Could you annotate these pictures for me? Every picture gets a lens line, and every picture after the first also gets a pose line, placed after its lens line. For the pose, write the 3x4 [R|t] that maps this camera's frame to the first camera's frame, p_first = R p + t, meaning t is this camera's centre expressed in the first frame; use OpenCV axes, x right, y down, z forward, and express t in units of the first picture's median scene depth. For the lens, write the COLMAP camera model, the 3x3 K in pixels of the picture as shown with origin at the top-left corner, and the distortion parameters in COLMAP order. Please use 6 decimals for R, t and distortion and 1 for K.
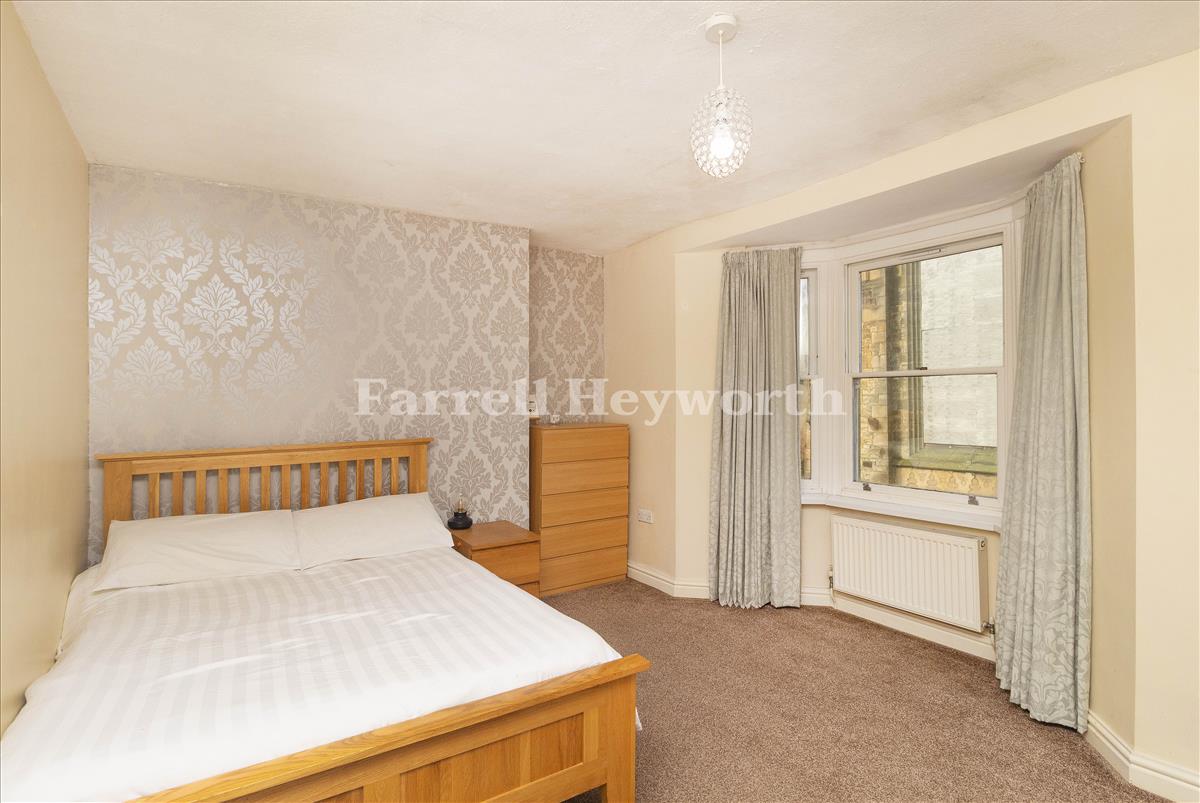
lens RADIAL K [[602.1, 0, 598.1], [0, 602.1, 398.9], [0, 0, 1]] dist [0.006692, 0.000957]
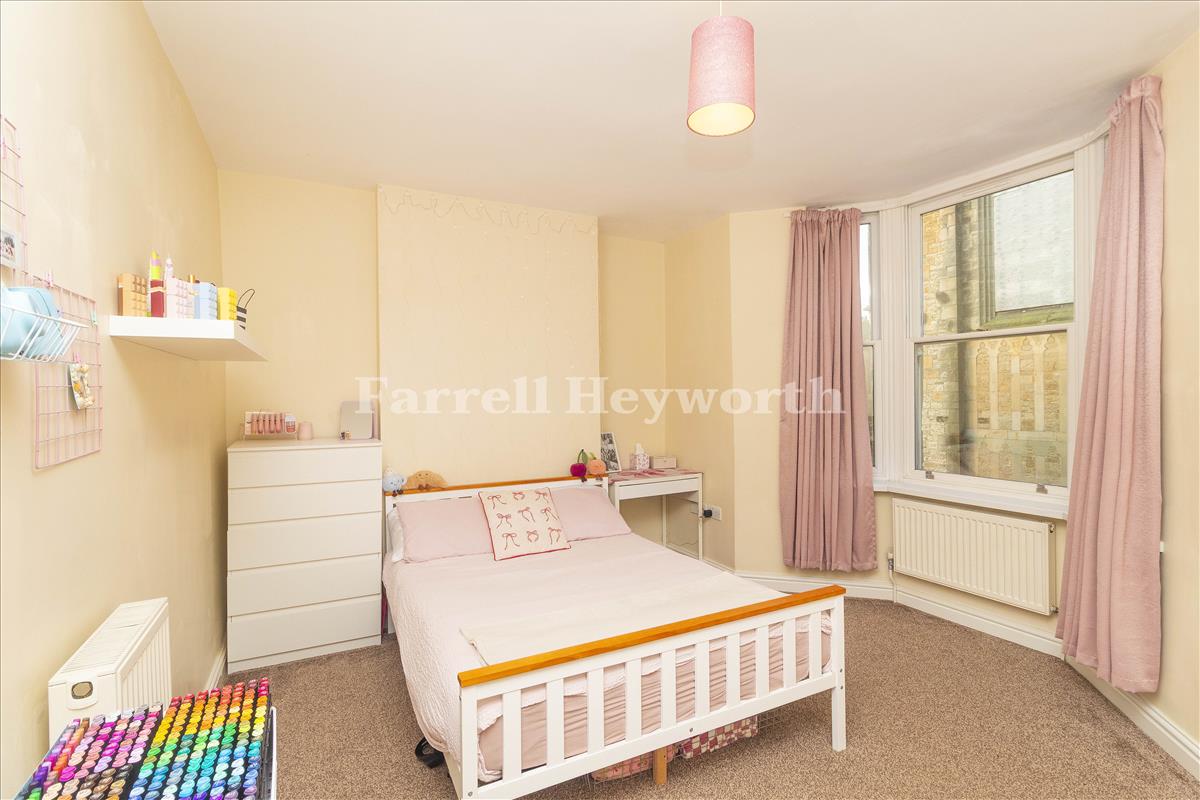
lens RADIAL K [[558.0, 0, 601.8], [0, 558.0, 397.6], [0, 0, 1]] dist [0.001007, -0.000789]
pose [[0.993816, -0.004350, -0.110950, -0.003751], [0.005068, 0.999968, 0.006189, 0.202020], [0.110920, -0.006713, 0.993807, 0.011335]]
